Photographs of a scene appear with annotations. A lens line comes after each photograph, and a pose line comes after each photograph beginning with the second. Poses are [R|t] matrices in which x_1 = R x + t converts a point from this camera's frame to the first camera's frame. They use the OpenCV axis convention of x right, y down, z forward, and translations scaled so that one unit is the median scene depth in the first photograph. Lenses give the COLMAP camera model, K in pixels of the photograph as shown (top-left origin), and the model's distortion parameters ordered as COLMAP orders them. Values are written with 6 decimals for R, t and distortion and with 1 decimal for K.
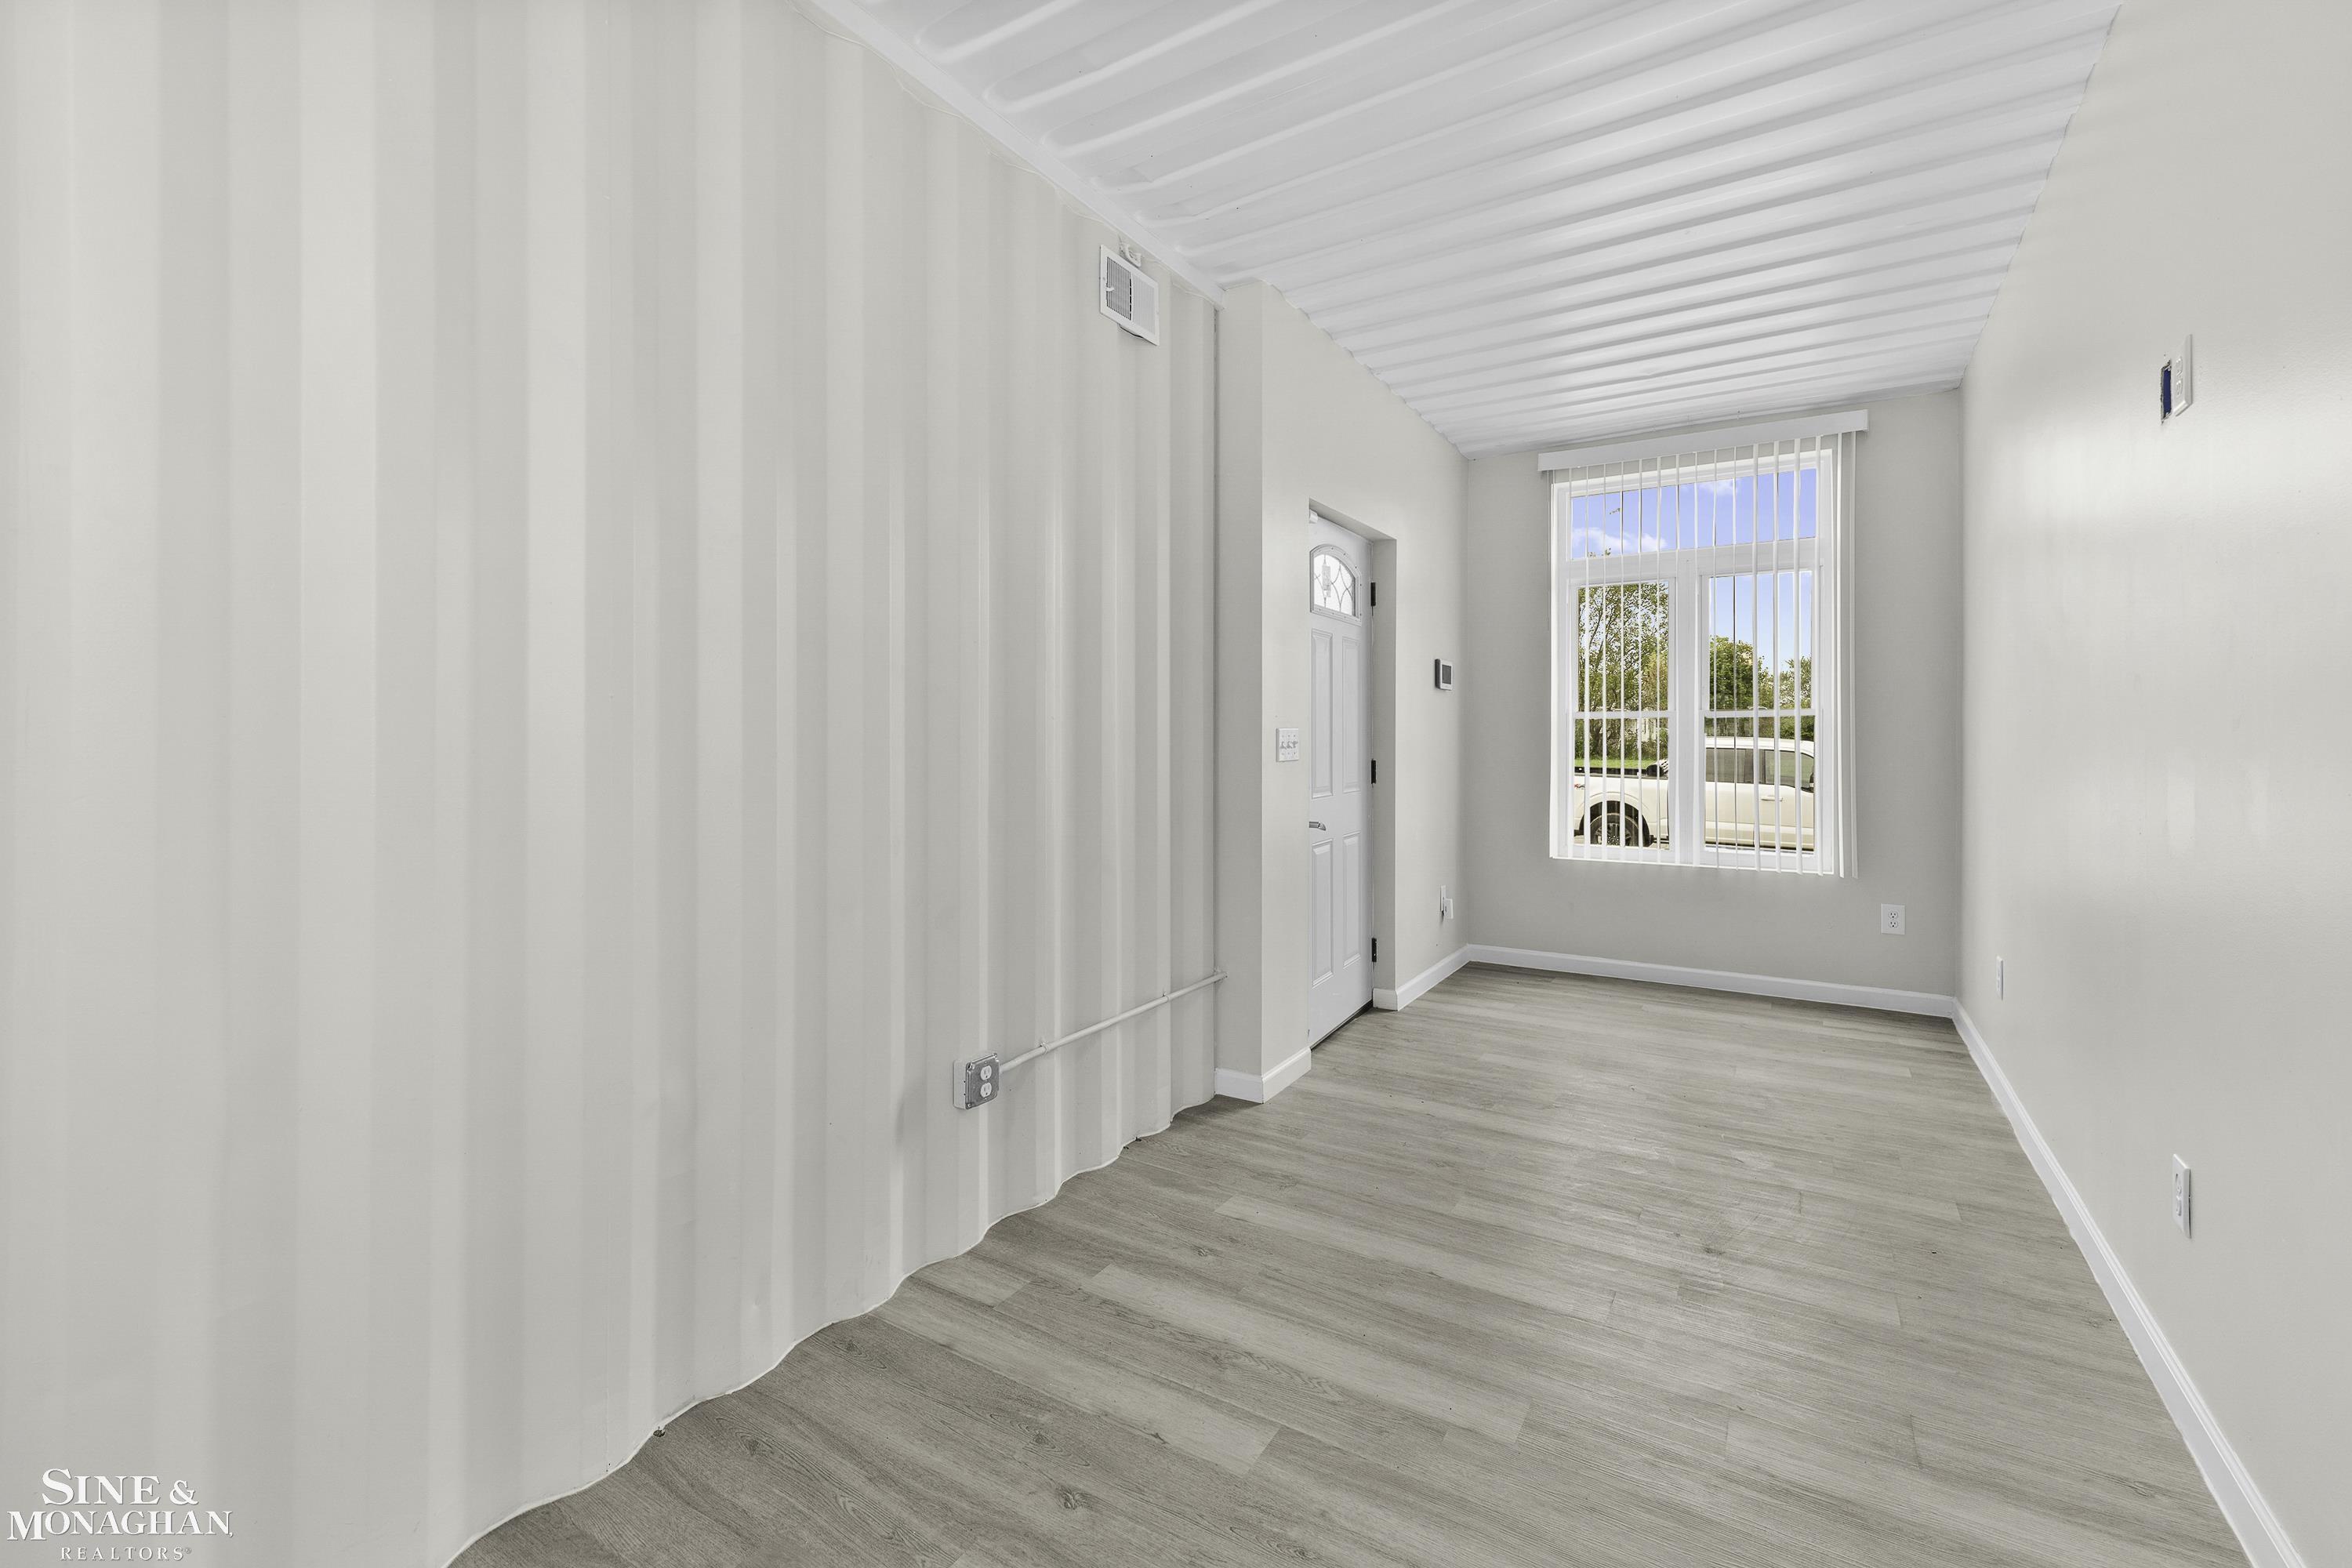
lens RADIAL K [[993.8, 0, 1188.1], [0, 993.8, 741.7], [0, 0, 1]] dist [0.004715, -0.000255]
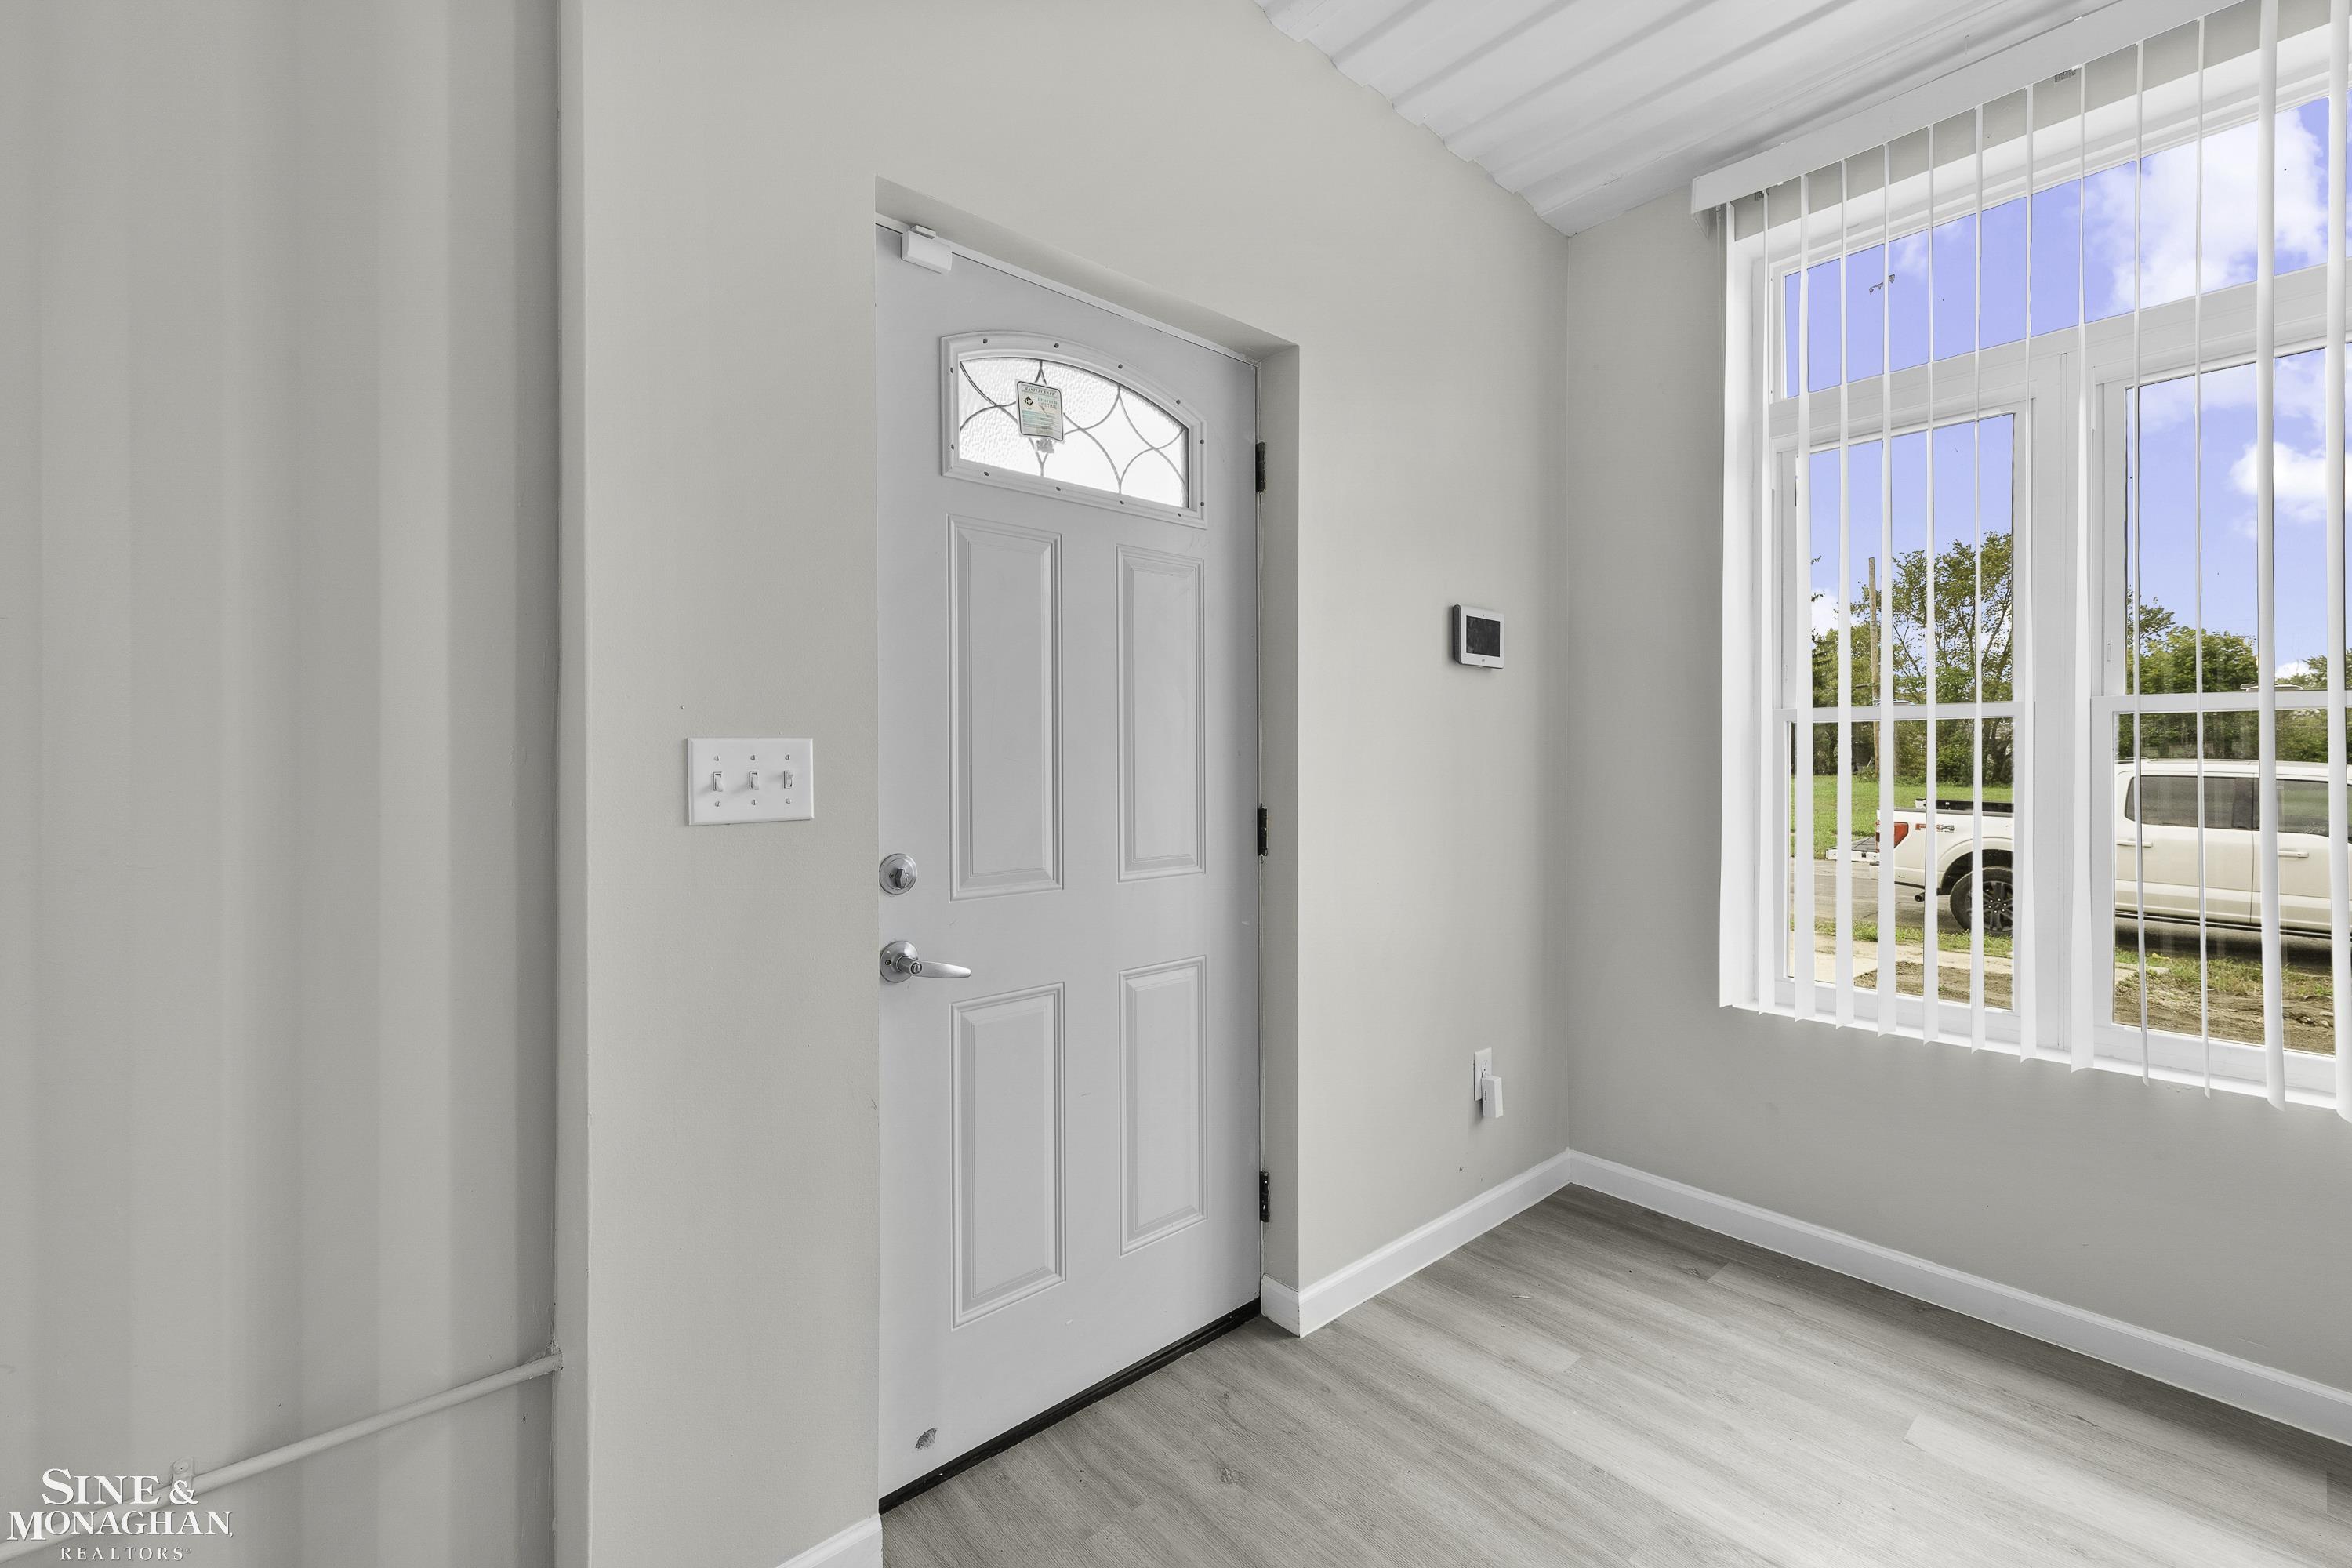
lens RADIAL K [[993.8, 0, 1183.5], [0, 993.8, 764.3], [0, 0, 1]] dist [0.004715, -0.000255]
pose [[0.953306, -0.001878, -0.302000, 0.276941], [0.002408, 0.999996, 0.001383, -0.003366], [0.301996, -0.002046, 0.953307, 0.486259]]
